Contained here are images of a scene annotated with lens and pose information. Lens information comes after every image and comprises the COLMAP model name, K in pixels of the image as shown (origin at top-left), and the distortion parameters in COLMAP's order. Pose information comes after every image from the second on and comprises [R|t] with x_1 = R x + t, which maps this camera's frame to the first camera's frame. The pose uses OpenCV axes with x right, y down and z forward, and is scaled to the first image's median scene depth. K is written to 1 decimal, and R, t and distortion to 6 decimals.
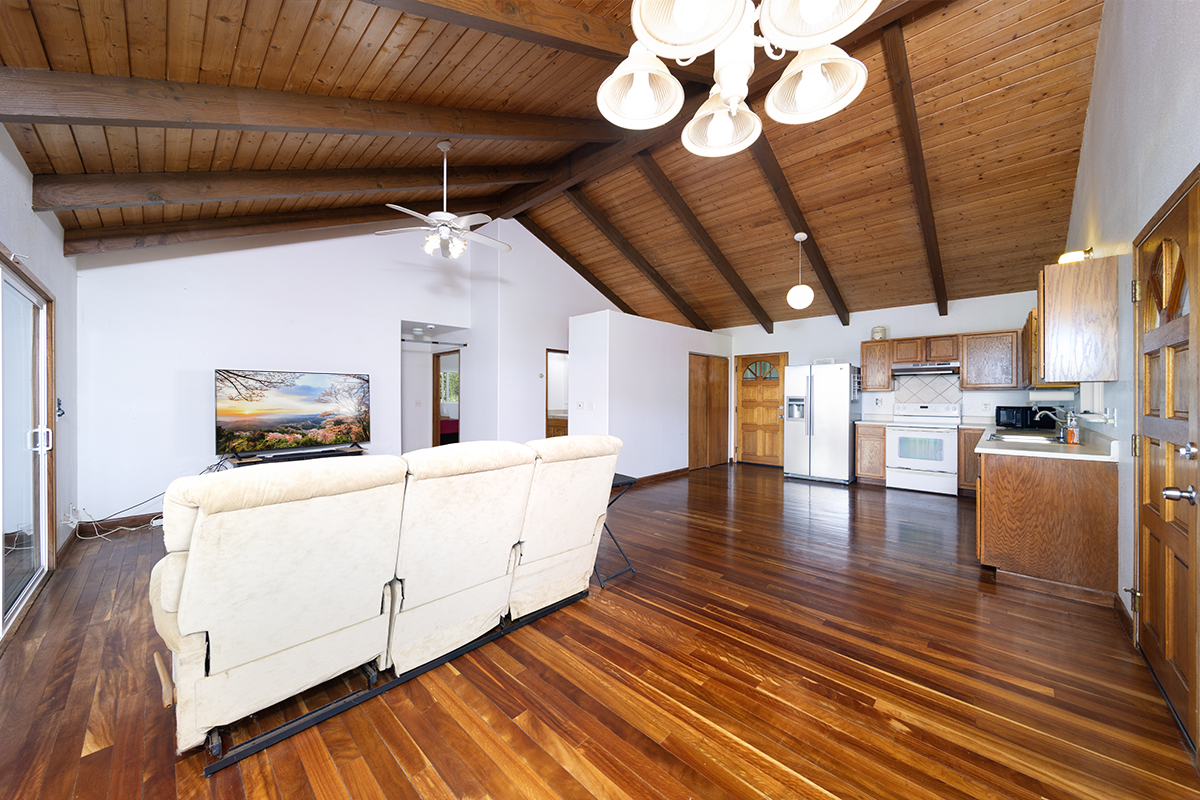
lens RADIAL K [[422.7, 0, 595.8], [0, 422.7, 398.7], [0, 0, 1]] dist [0.000735, -0.000116]
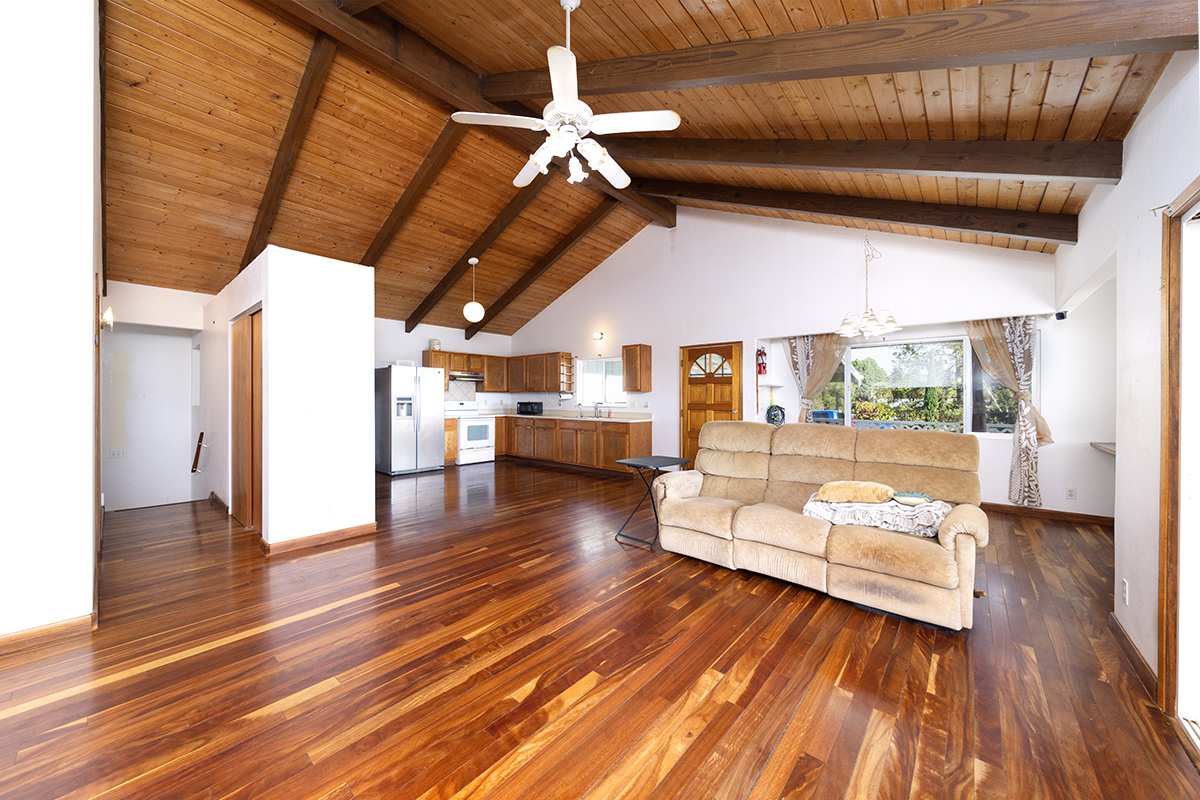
lens RADIAL K [[422.7, 0, 595.8], [0, 422.7, 398.7], [0, 0, 1]] dist [0.000735, -0.000116]
pose [[-0.052317, -0.000814, 0.998630, -0.640175], [0.000594, 0.999999, 0.000846, 0.002236], [-0.998630, 0.000637, -0.052316, 0.642259]]
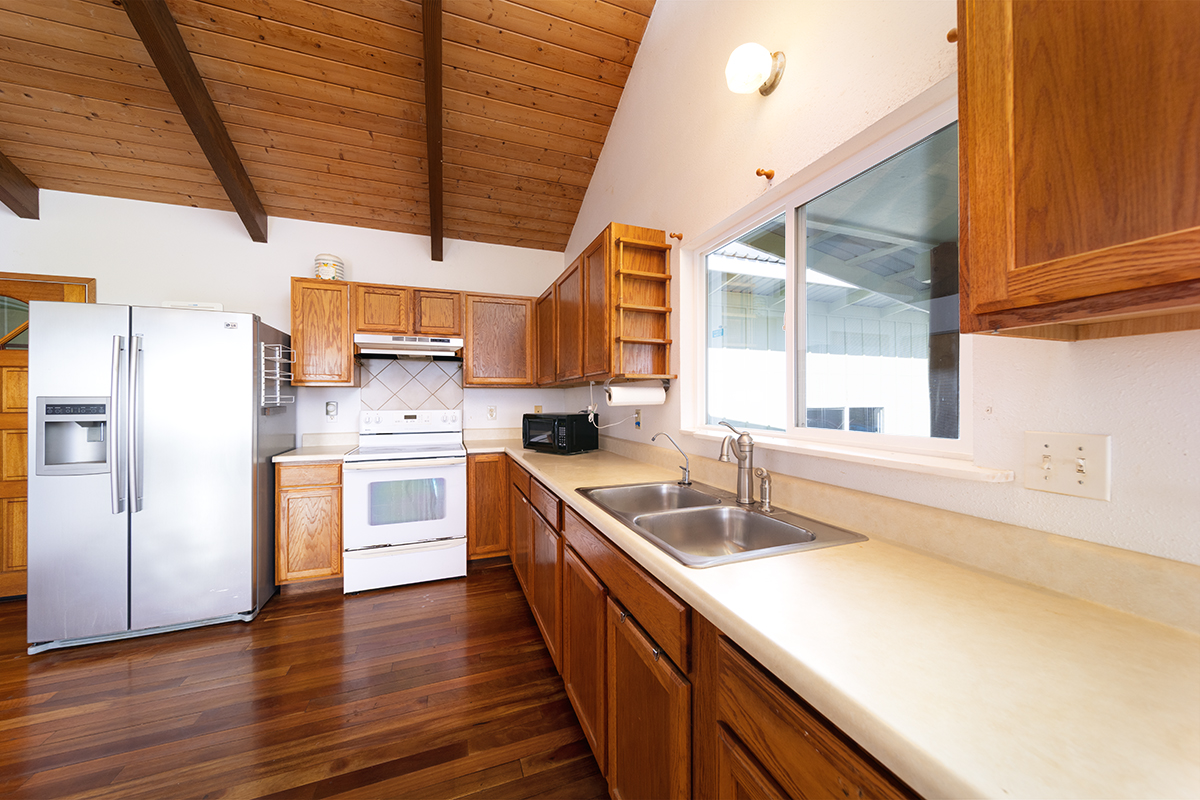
lens RADIAL K [[422.7, 0, 595.8], [0, 422.7, 398.7], [0, 0, 1]] dist [0.000735, -0.000116]
pose [[0.432127, -0.002362, 0.901809, 0.386620], [0.005963, 0.999982, -0.000239, -0.002455], [-0.901793, 0.005480, 0.432134, 0.548079]]
